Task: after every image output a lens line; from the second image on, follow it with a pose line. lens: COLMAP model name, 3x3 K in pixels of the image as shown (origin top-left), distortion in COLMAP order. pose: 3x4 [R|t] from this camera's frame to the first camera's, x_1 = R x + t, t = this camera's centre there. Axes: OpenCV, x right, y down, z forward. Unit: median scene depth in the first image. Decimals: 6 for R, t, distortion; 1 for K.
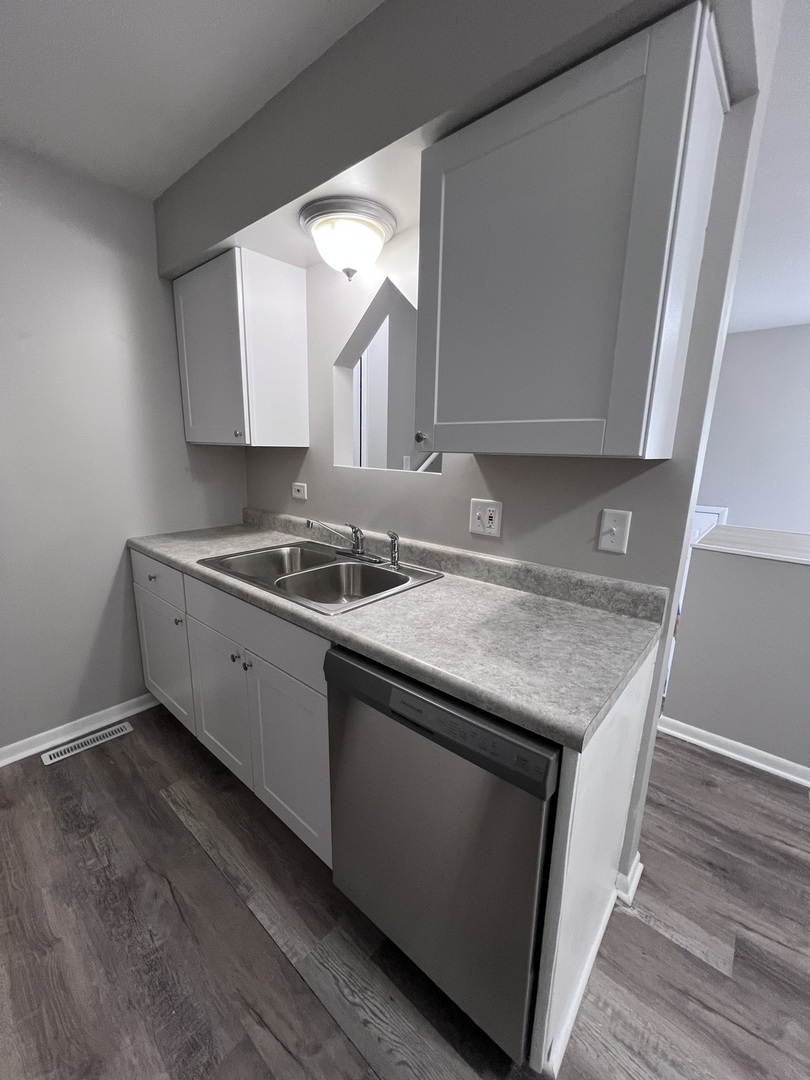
lens RADIAL K [[434.7, 0, 402.2], [0, 434.7, 544.6], [0, 0, 1]] dist [-0.001094, 0.000573]
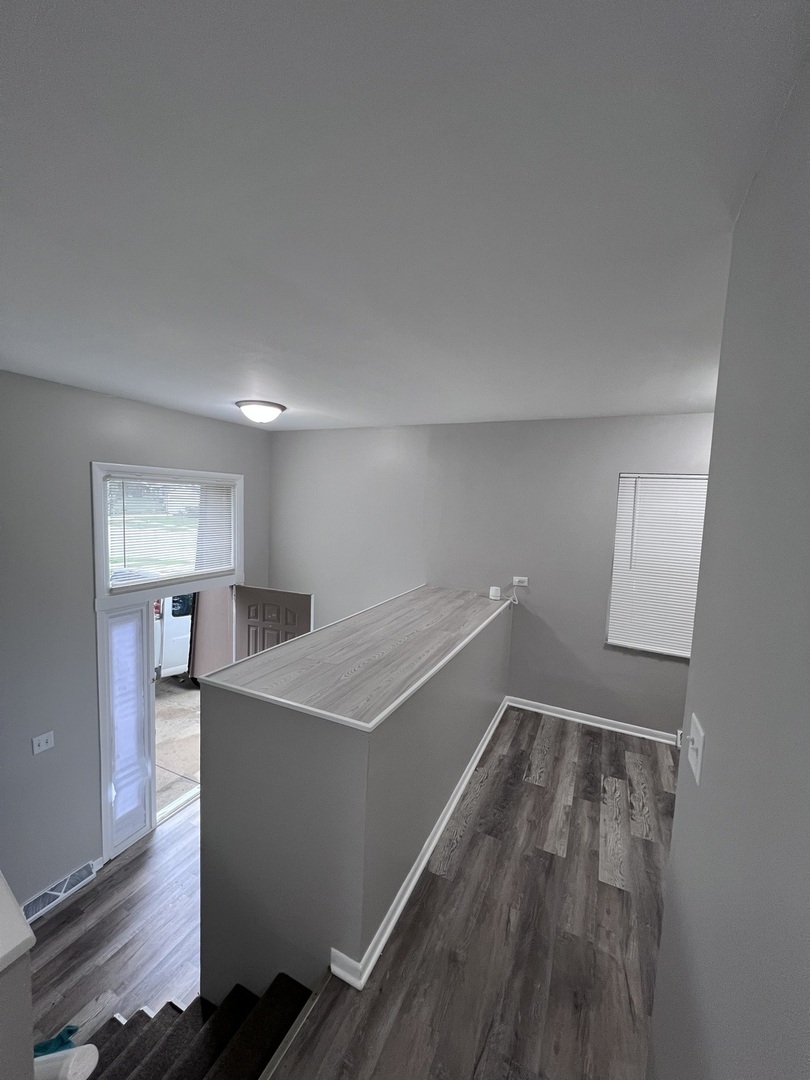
lens RADIAL K [[434.7, 0, 403.6], [0, 434.7, 542.7], [0, 0, 1]] dist [-0.001094, 0.000573]
pose [[-0.272219, -0.122042, 0.954464, -0.016323], [0.164661, 0.971385, 0.171168, -0.453664], [-0.948042, 0.203759, -0.244334, 1.140943]]
